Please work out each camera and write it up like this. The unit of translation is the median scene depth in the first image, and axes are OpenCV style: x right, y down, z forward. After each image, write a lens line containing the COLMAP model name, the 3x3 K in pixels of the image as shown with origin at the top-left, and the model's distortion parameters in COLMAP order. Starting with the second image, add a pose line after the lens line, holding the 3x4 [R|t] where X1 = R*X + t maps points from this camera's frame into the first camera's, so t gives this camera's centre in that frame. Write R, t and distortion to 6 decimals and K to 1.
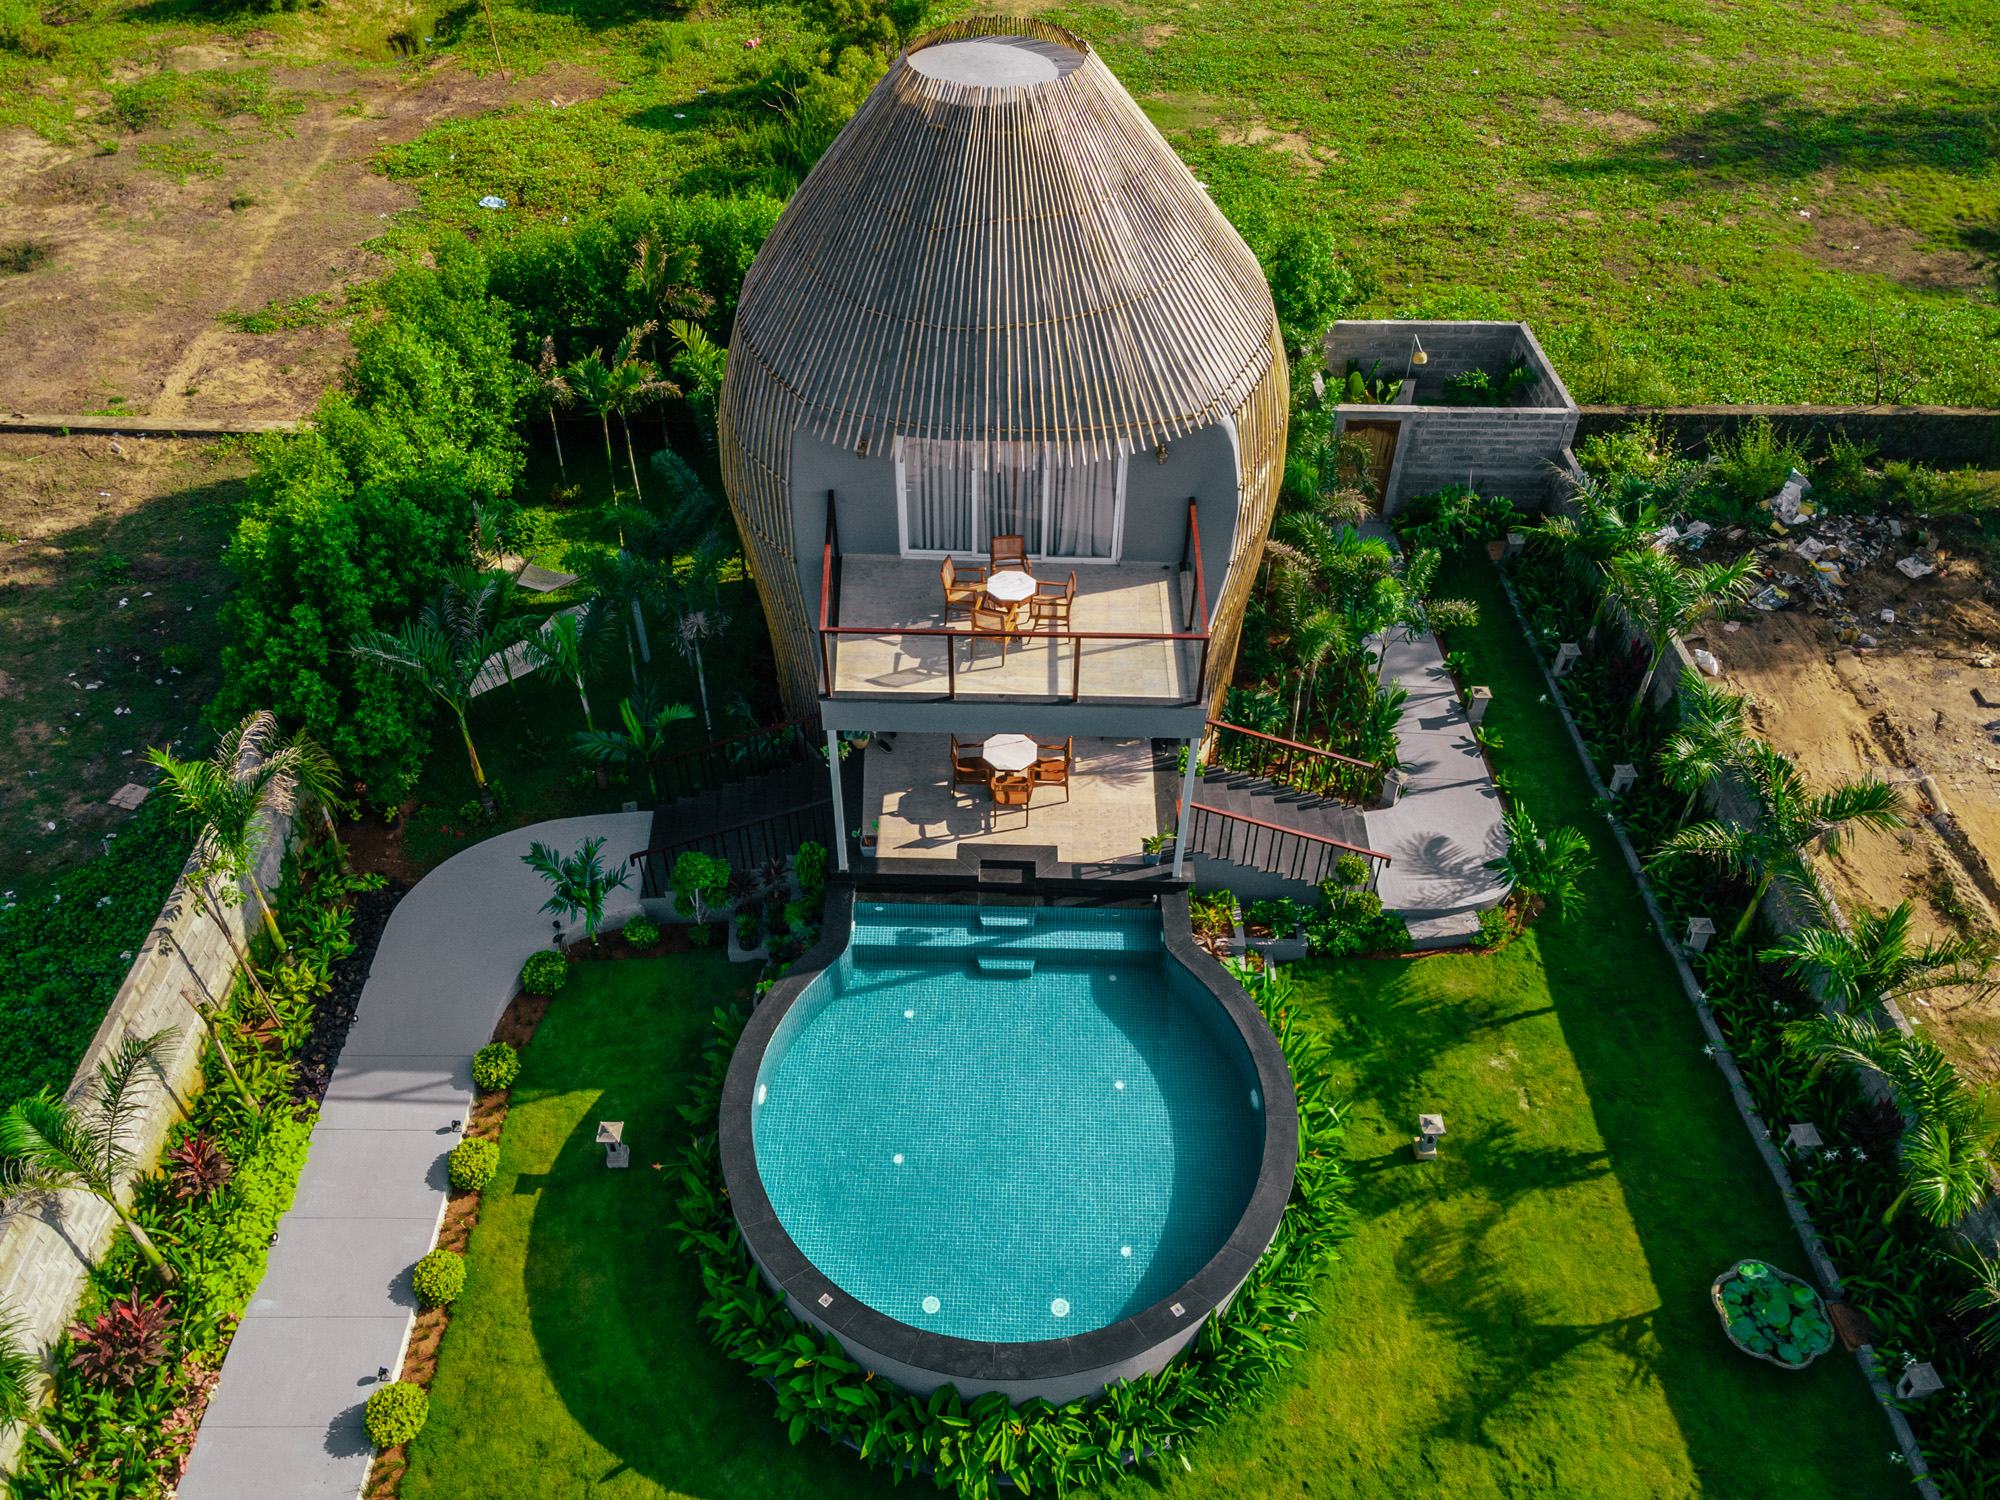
lens RADIAL K [[1505.4, 0, 1012.4], [0, 1505.4, 756.5], [0, 0, 1]] dist [0.065837, -0.011758]
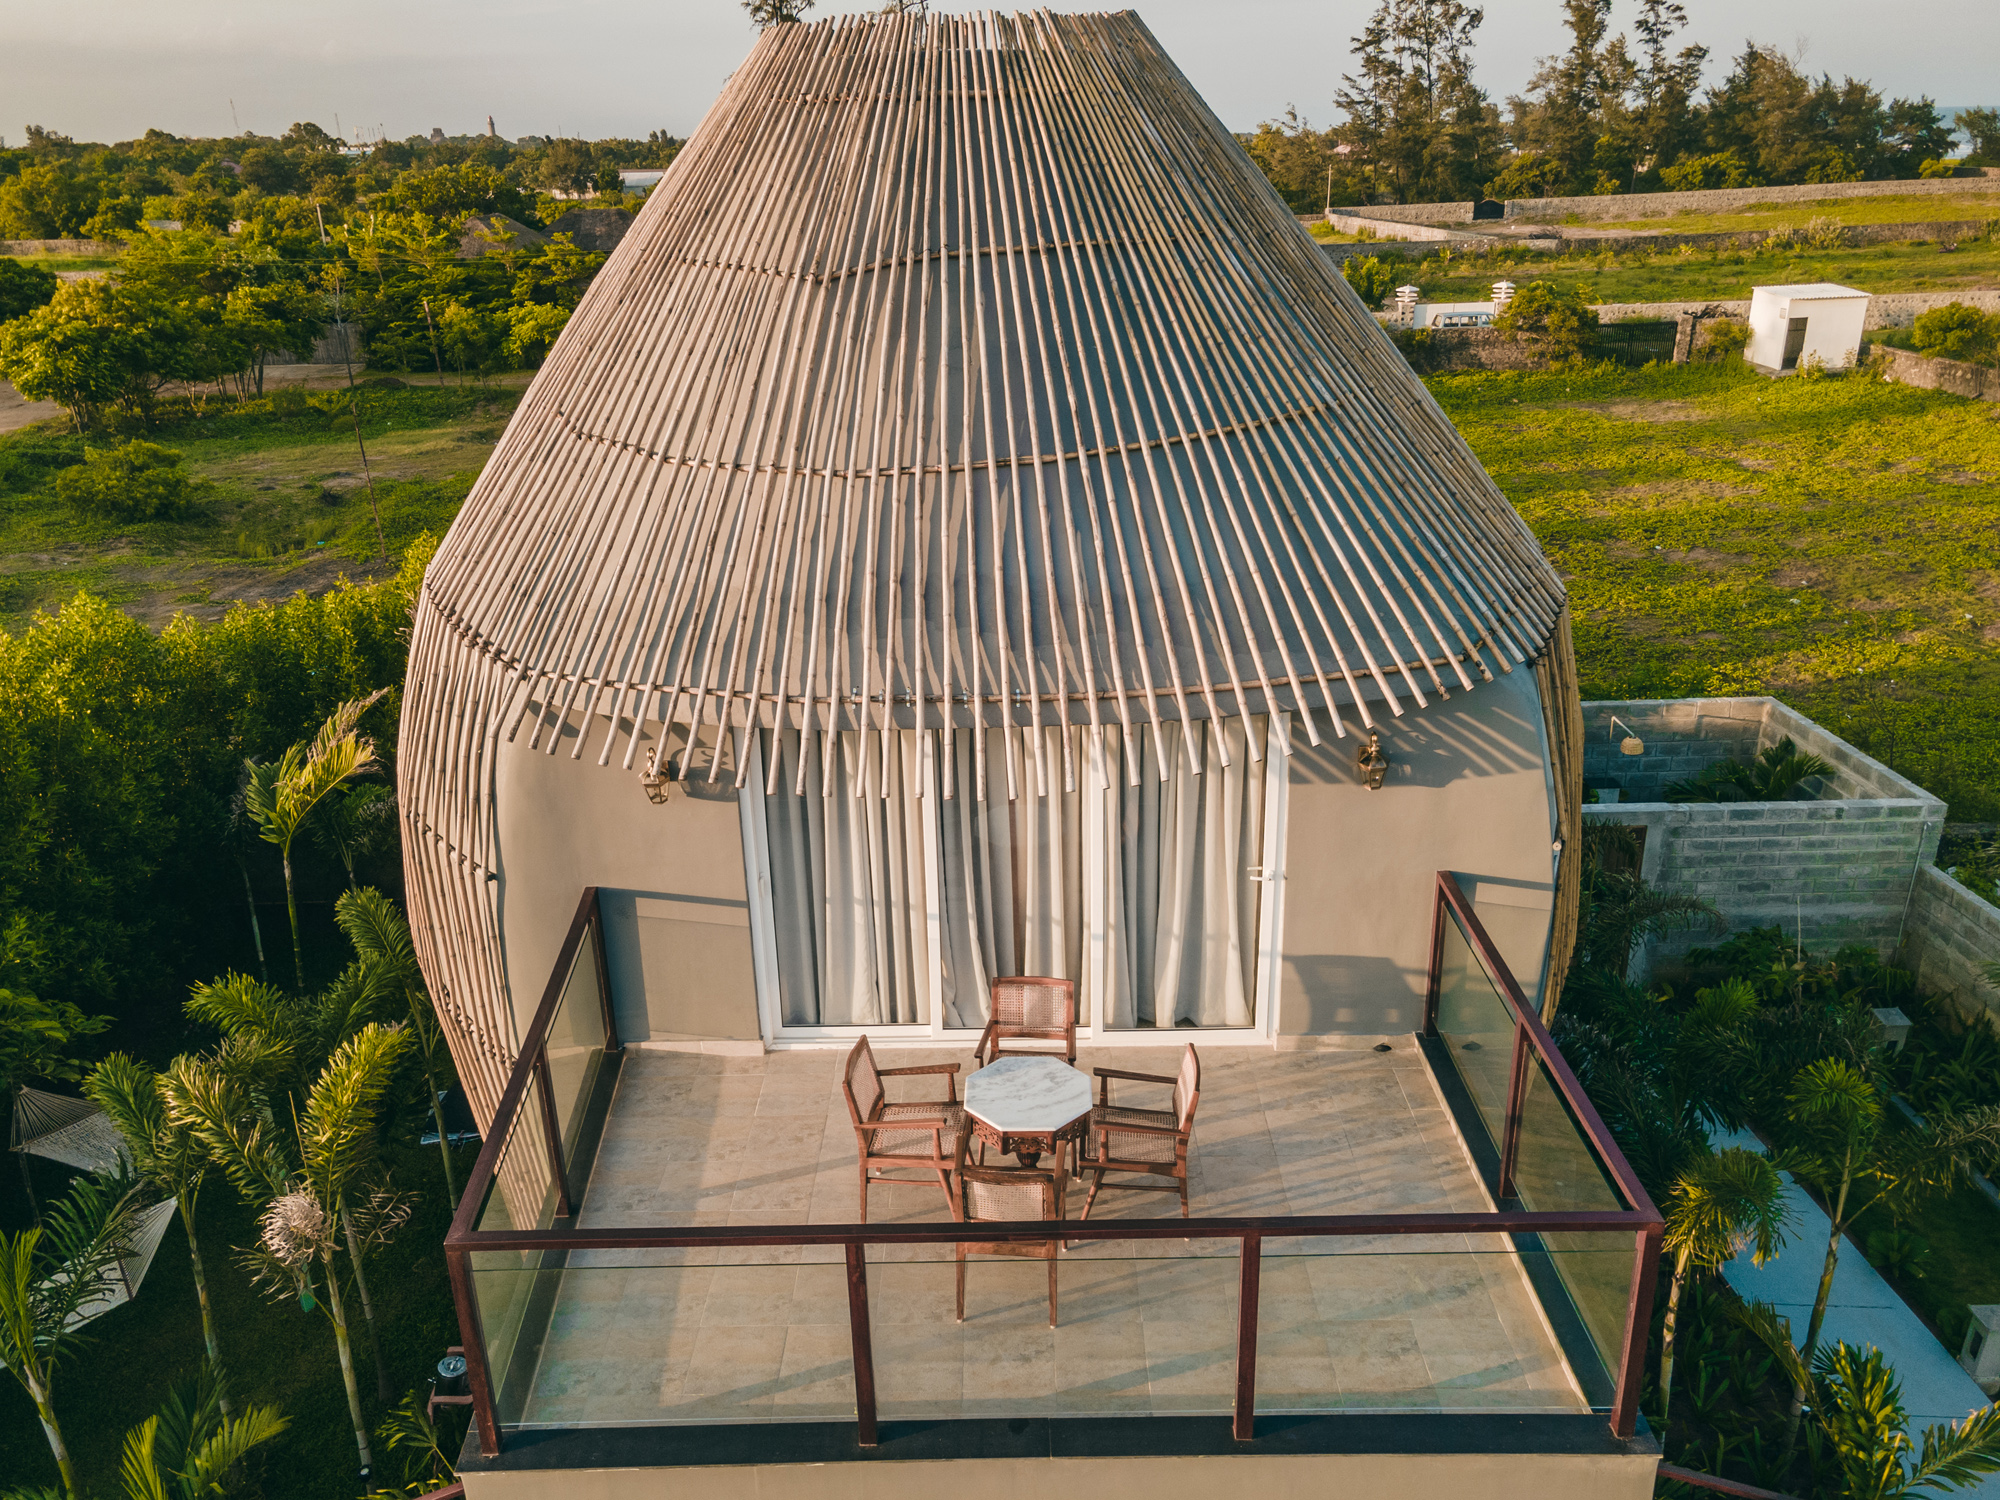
lens RADIAL K [[1505.4, 0, 953.3], [0, 1505.4, 765.3], [0, 0, 1]] dist [0.065837, -0.011758]
pose [[0.999042, -0.043629, 0.003301, -0.017647], [0.041762, 0.928340, -0.369378, -0.050253], [0.013051, 0.369162, 0.929273, 0.615547]]
